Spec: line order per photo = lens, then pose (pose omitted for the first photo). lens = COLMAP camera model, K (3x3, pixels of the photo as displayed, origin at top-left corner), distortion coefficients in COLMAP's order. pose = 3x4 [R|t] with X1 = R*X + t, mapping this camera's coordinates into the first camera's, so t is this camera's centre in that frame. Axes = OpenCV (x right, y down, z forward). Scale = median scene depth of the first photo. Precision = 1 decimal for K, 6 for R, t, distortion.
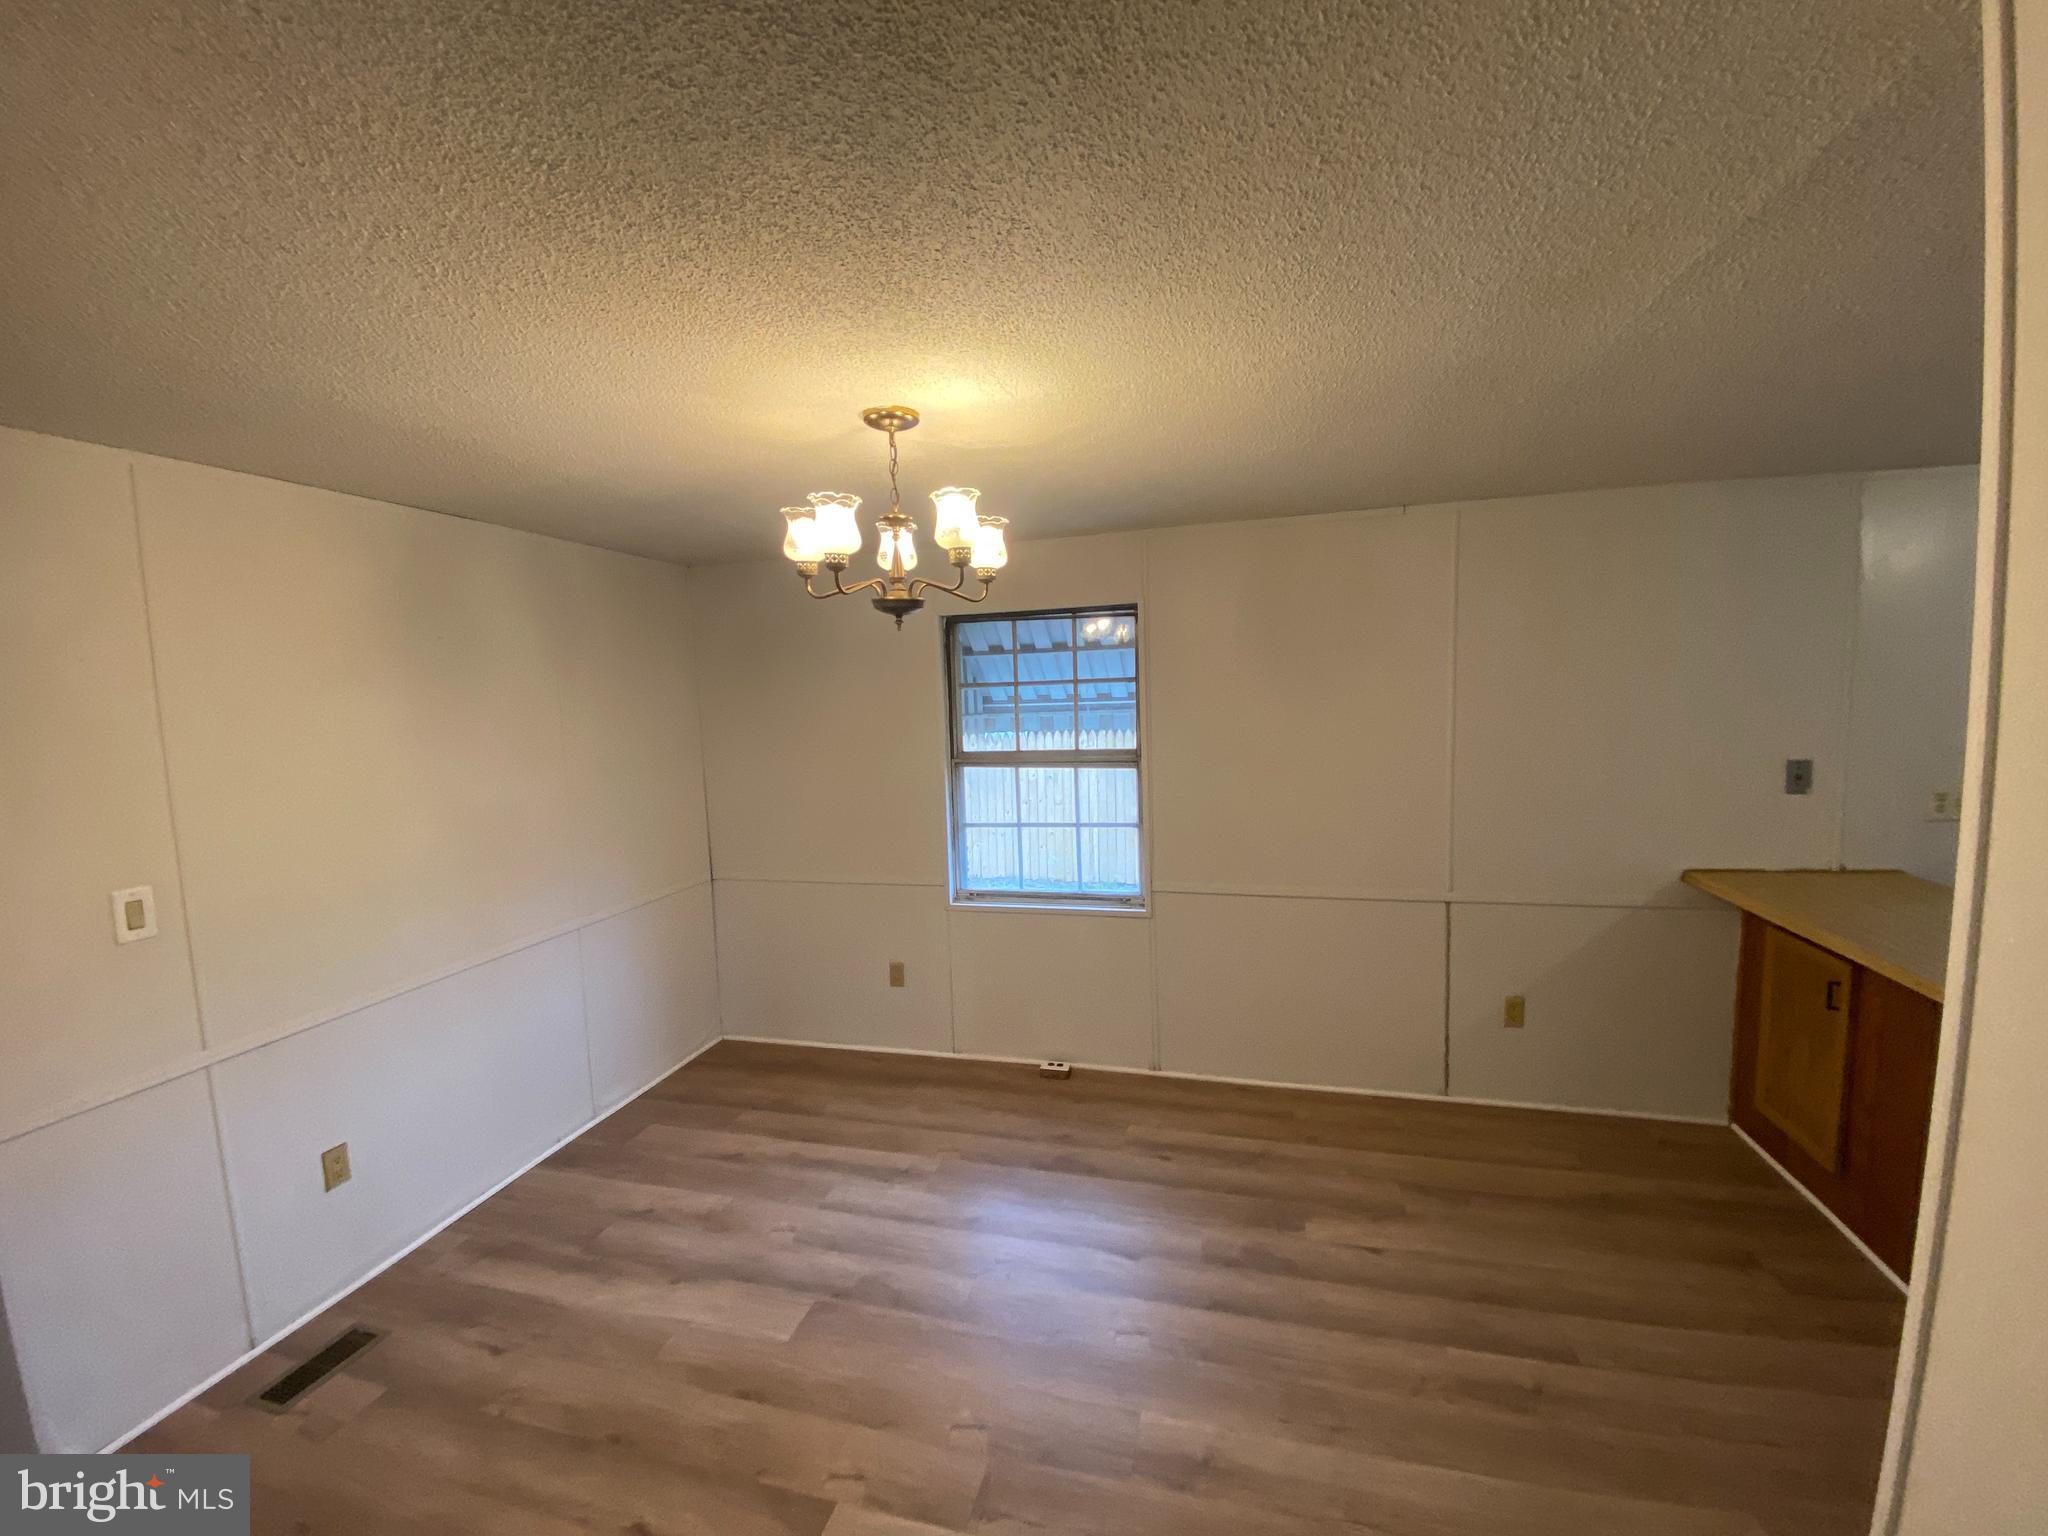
lens RADIAL K [[836.4, 0, 1024.0], [0, 836.4, 768.0], [0, 0, 1]] dist [0.017593, -0.019386]
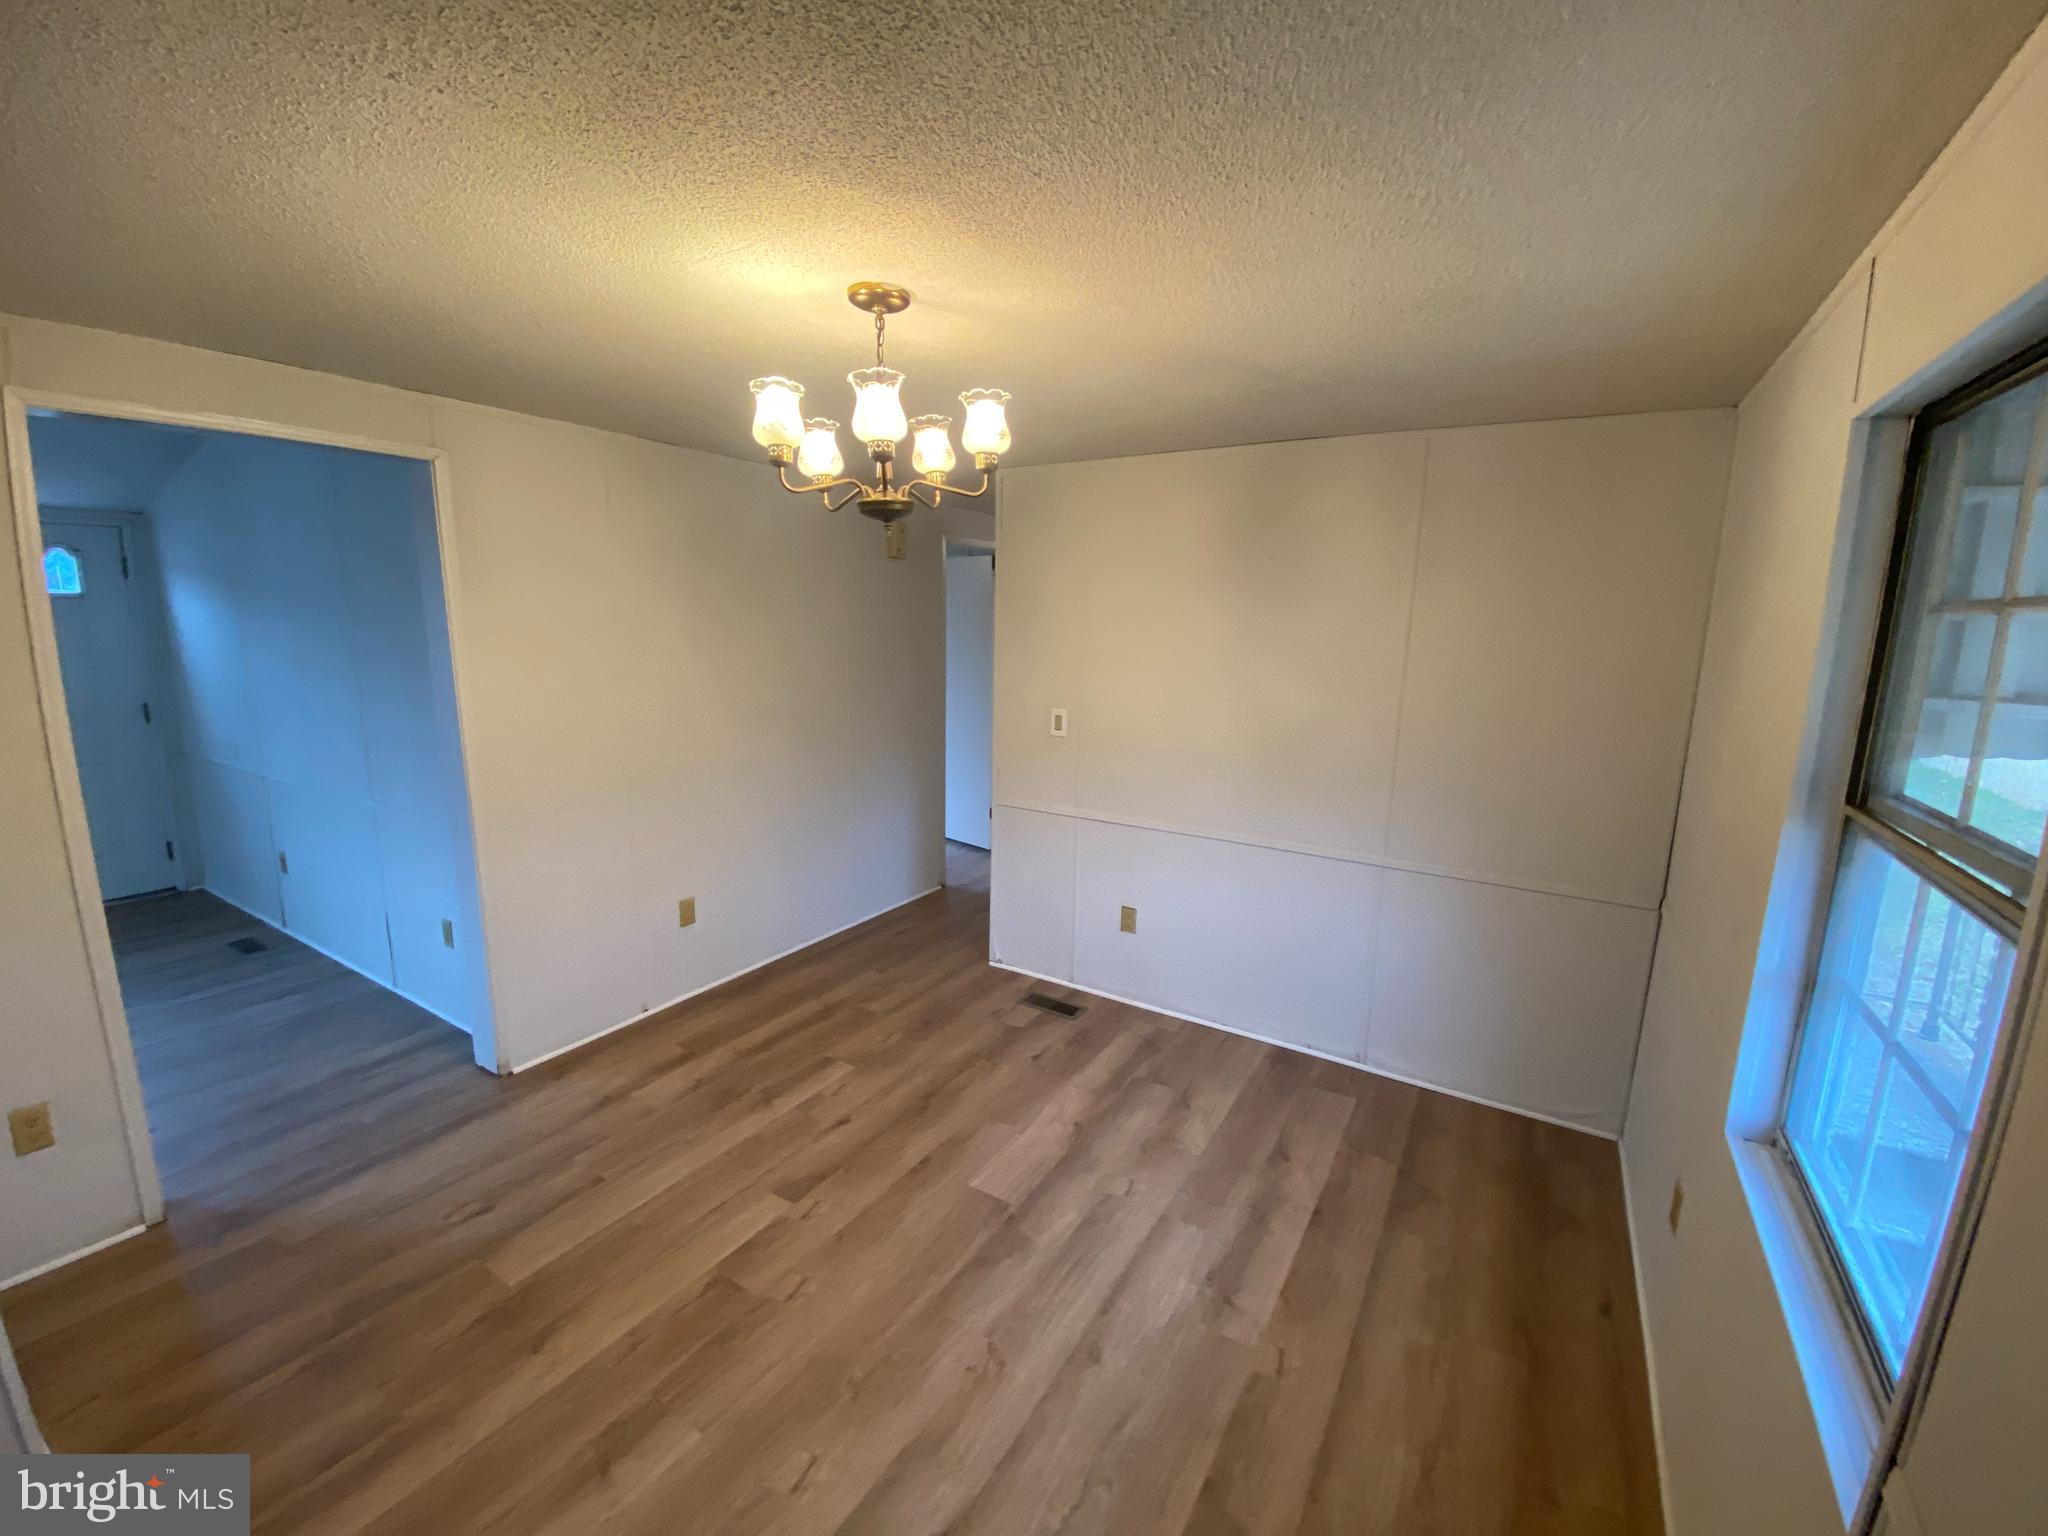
lens RADIAL K [[833.8, 0, 1029.0], [0, 833.8, 767.6], [0, 0, 1]] dist [0.026489, -0.022118]
pose [[-0.286910, 0.192181, -0.938482, 0.597365], [-0.104568, 0.967533, 0.230098, -0.121095], [0.952233, 0.164153, -0.257499, 1.173901]]
